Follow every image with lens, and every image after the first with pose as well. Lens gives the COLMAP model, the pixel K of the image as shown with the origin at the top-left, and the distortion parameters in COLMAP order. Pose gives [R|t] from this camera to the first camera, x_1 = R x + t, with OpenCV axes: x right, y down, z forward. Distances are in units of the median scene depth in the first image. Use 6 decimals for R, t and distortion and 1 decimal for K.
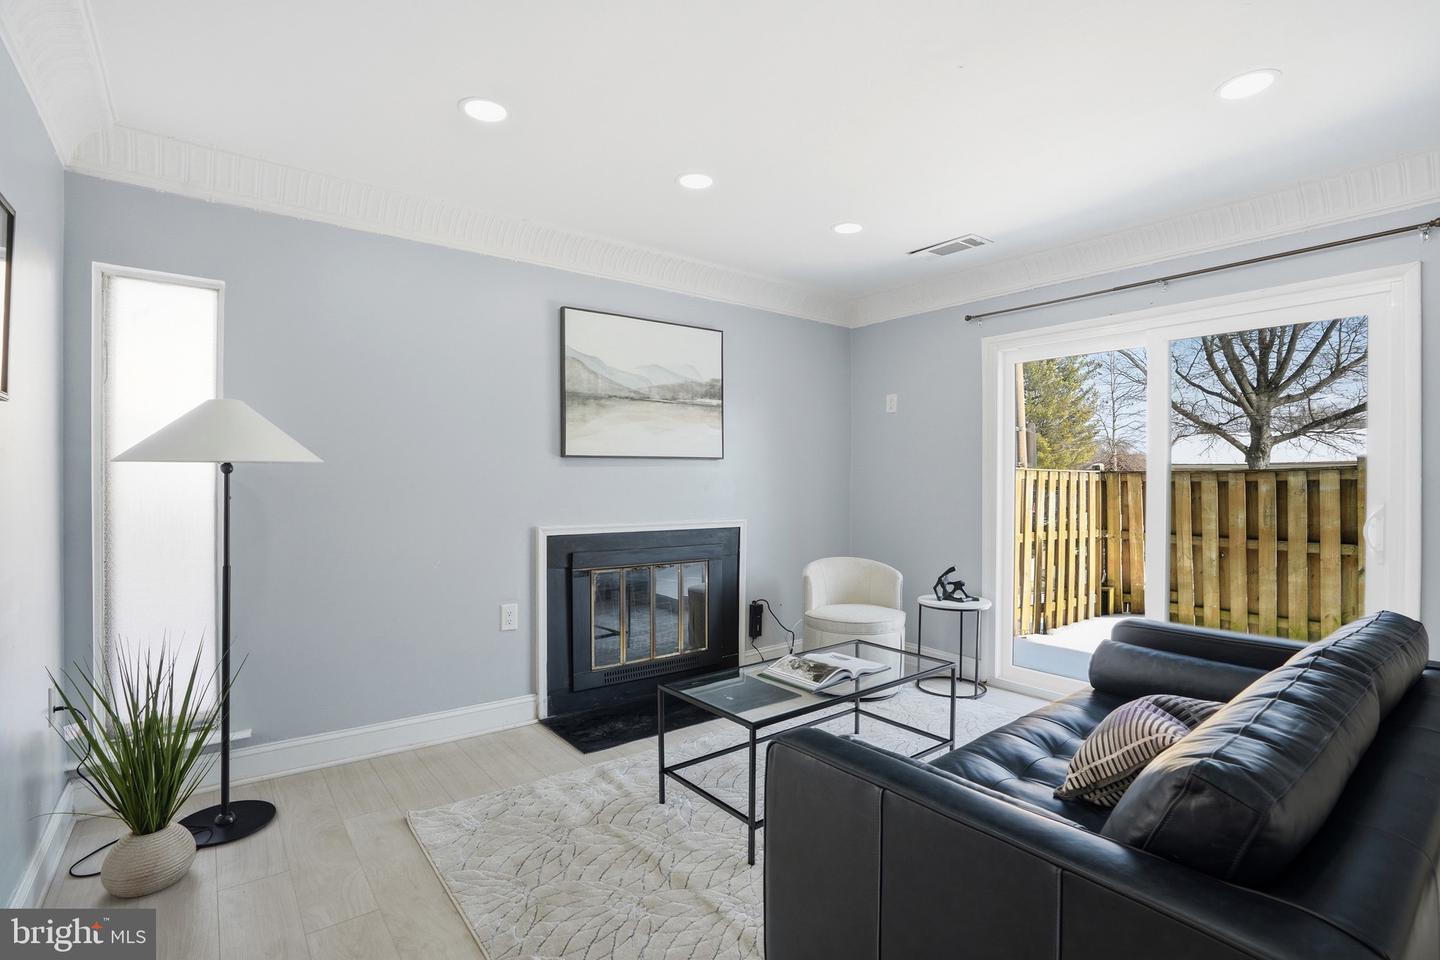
lens RADIAL K [[668.8, 0, 720.0], [0, 668.8, 480.0], [0, 0, 1]] dist [-0.044439, 0.000321]
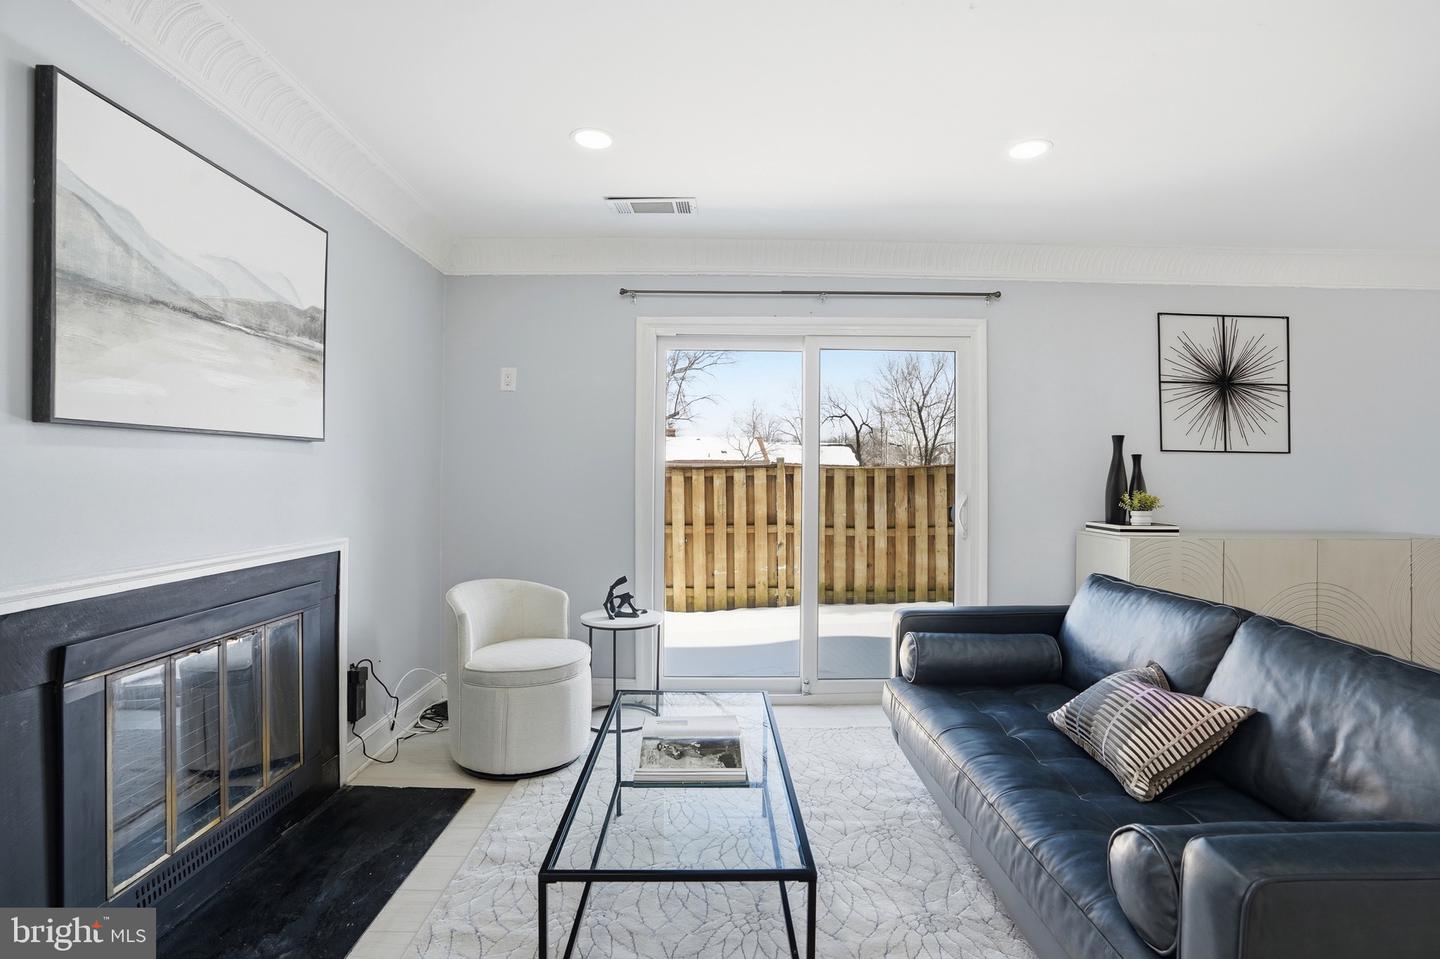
lens RADIAL K [[682.8, 0, 719.9], [0, 682.8, 461.5], [0, 0, 1]] dist [-0.071451, 0.030872]
pose [[0.616146, 0.015576, 0.787478, -0.257930], [0.000766, 0.999792, -0.020375, -0.000143], [-0.787632, 0.013157, 0.616006, 0.353390]]
